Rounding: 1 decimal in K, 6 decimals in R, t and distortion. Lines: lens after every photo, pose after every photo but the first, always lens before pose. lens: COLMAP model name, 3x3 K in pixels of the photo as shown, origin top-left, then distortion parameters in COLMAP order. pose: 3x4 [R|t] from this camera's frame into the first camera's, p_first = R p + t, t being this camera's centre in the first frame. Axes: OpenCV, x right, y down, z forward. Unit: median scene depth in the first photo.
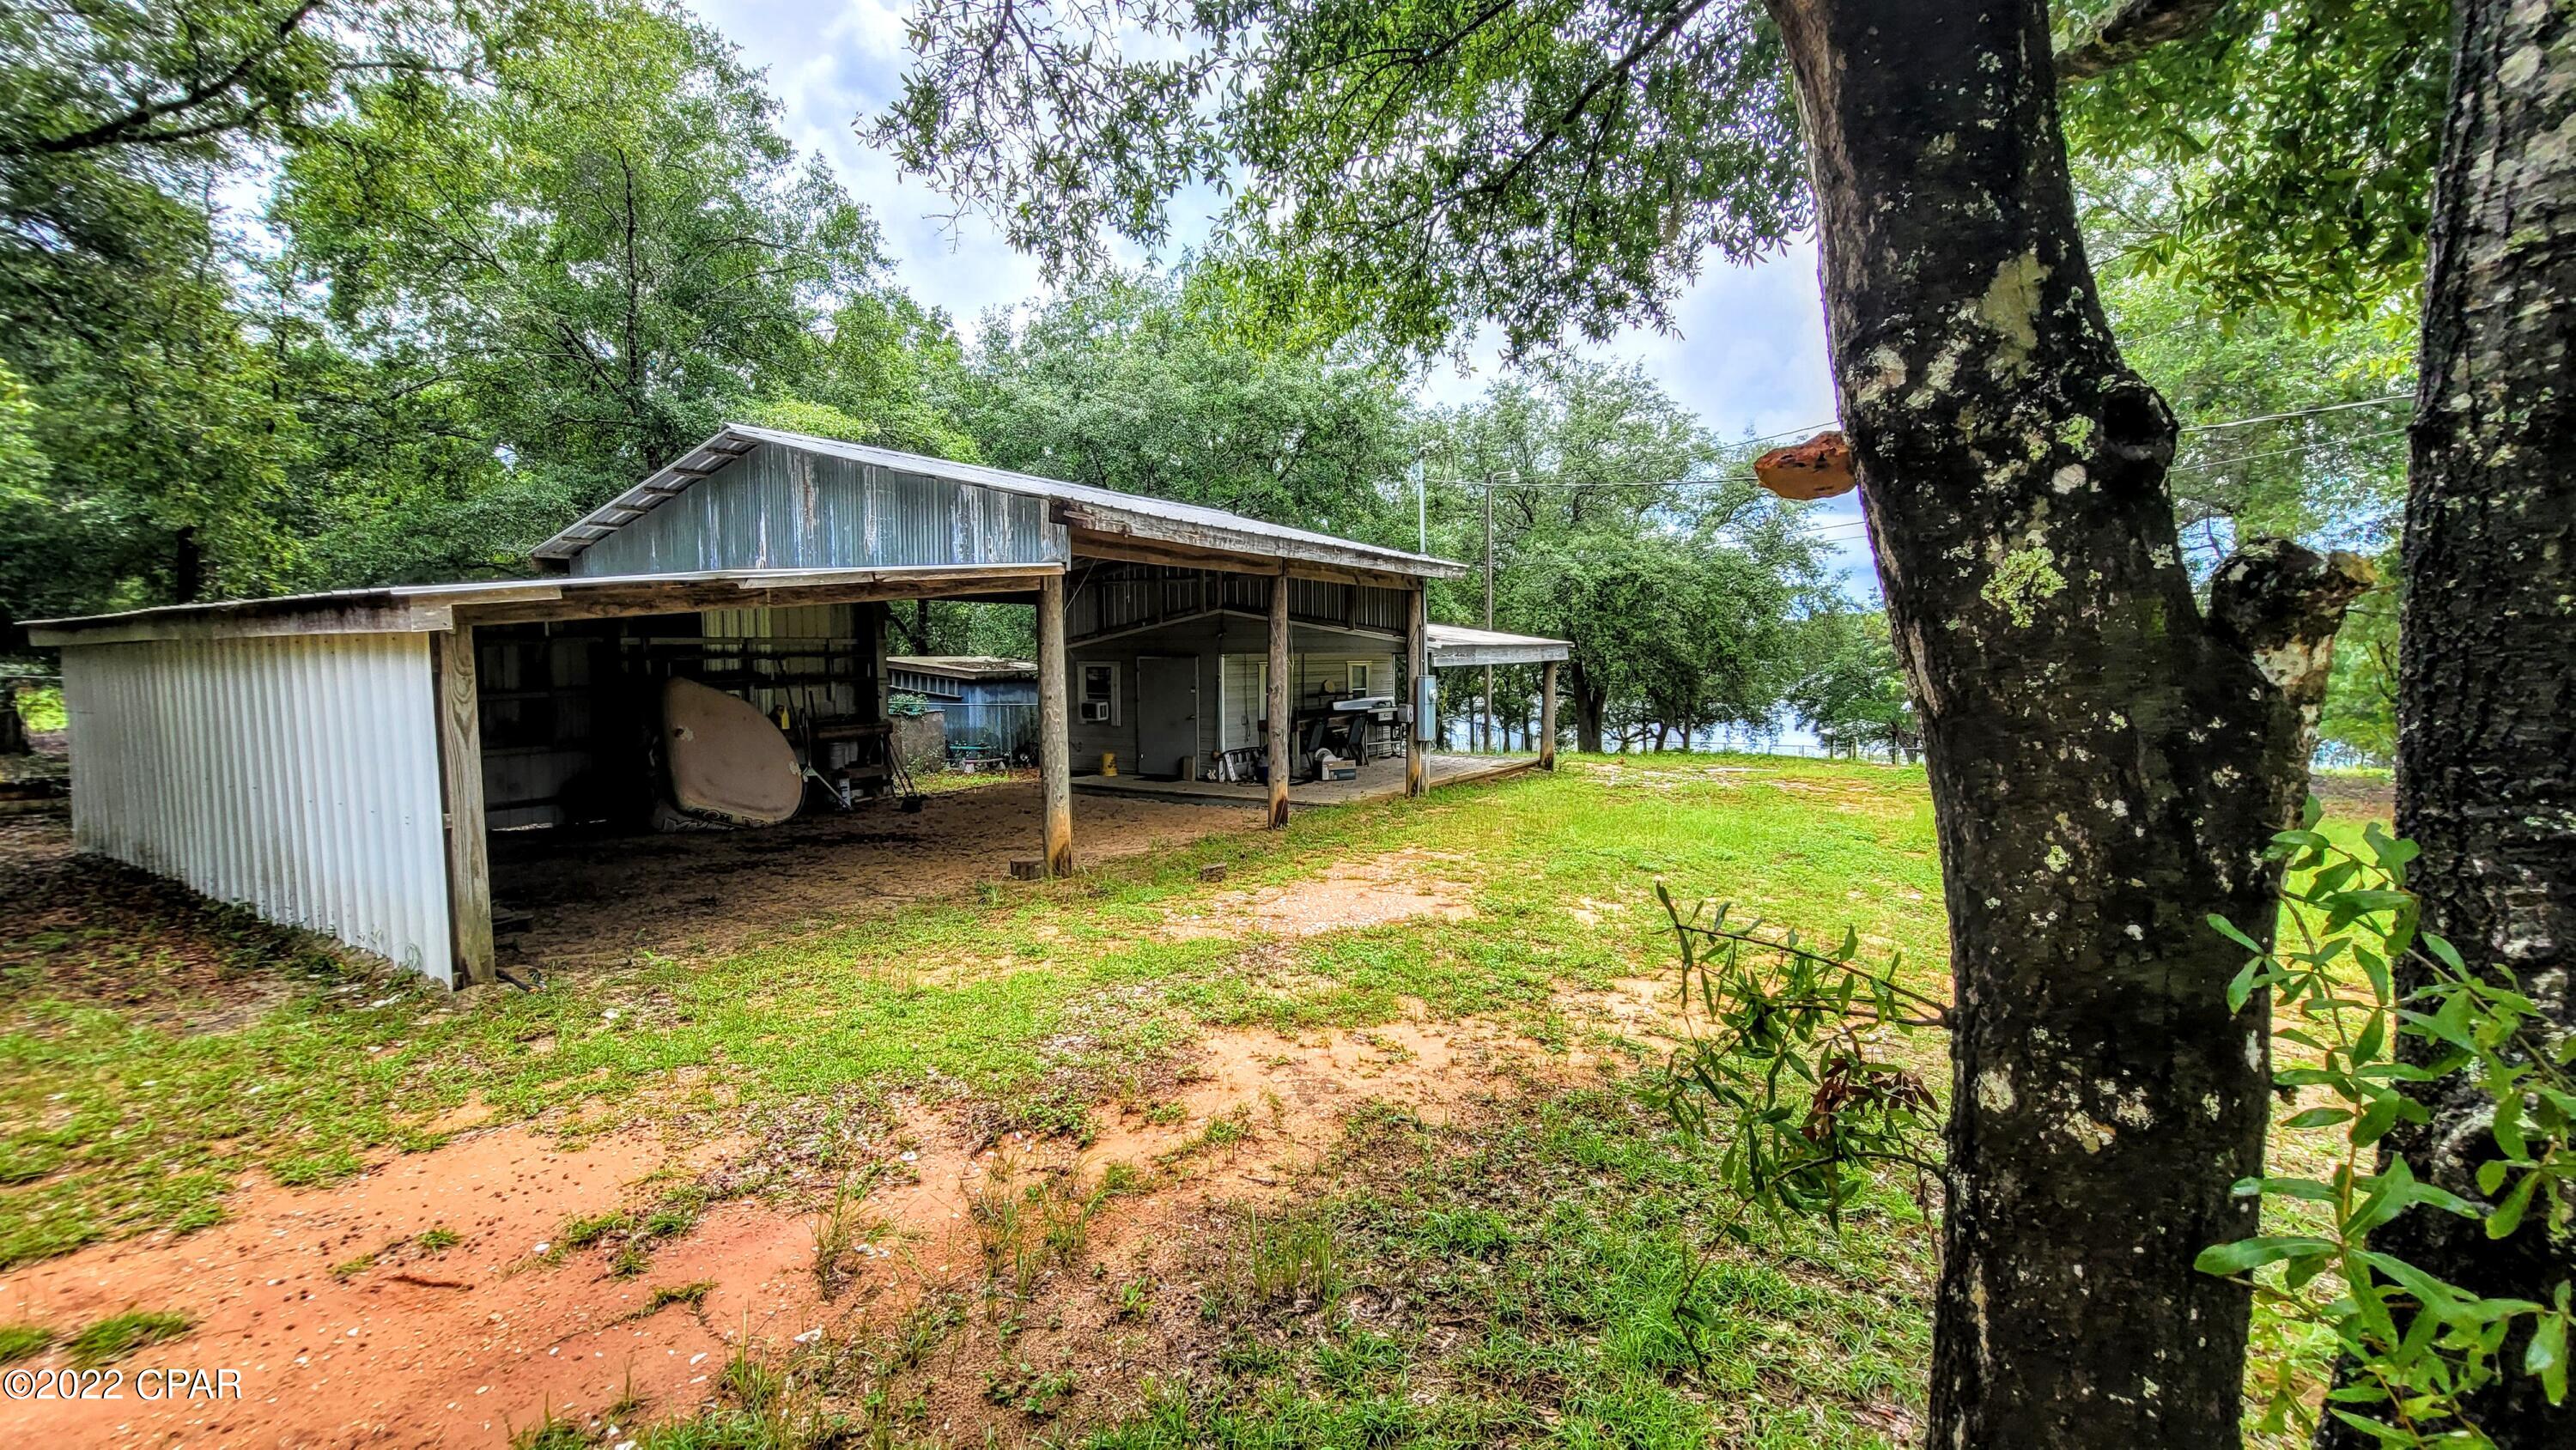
lens RADIAL K [[1059.2, 0, 1292.6], [0, 1059.2, 732.4], [0, 0, 1]] dist [-0.003874, 0.000540]
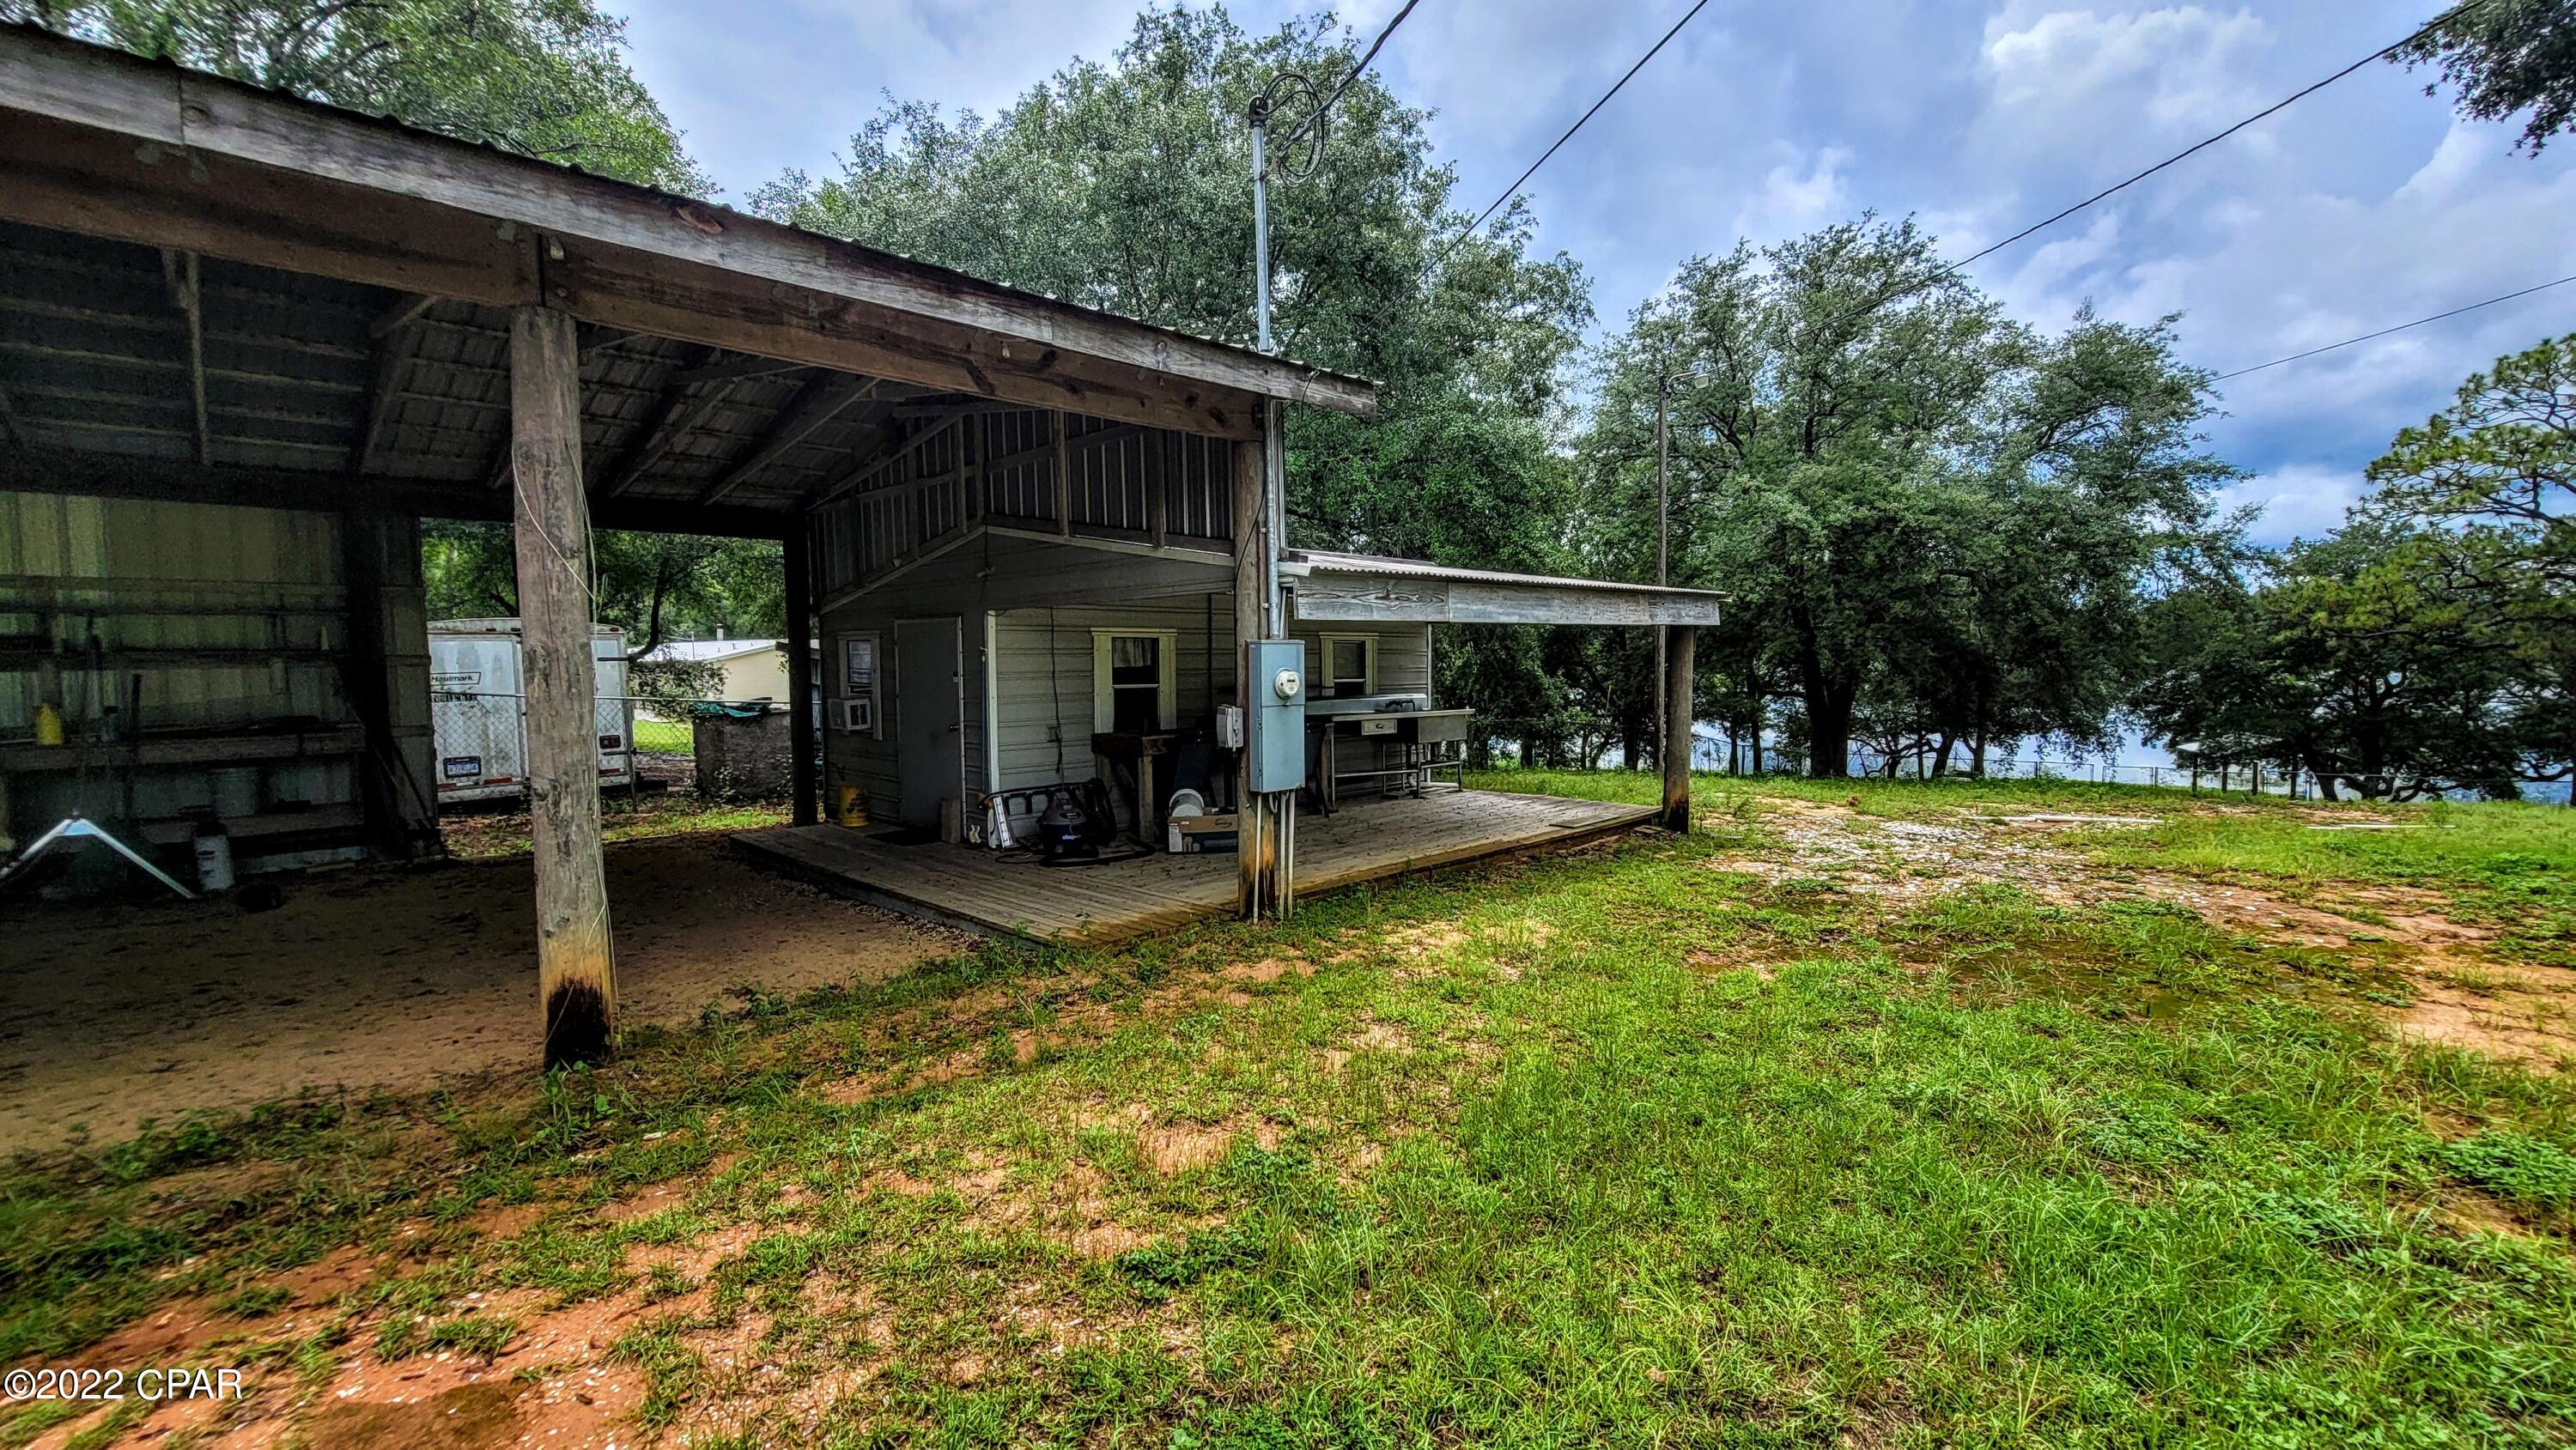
lens RADIAL K [[1056.9, 0, 1288.7], [0, 1056.9, 723.5], [0, 0, 1]] dist [-0.010529, 0.001855]
pose [[0.974199, 0.012021, -0.225369, 0.089126], [-0.013962, 0.999878, -0.007019, -0.006621], [0.225258, 0.009984, 0.974248, 0.228728]]
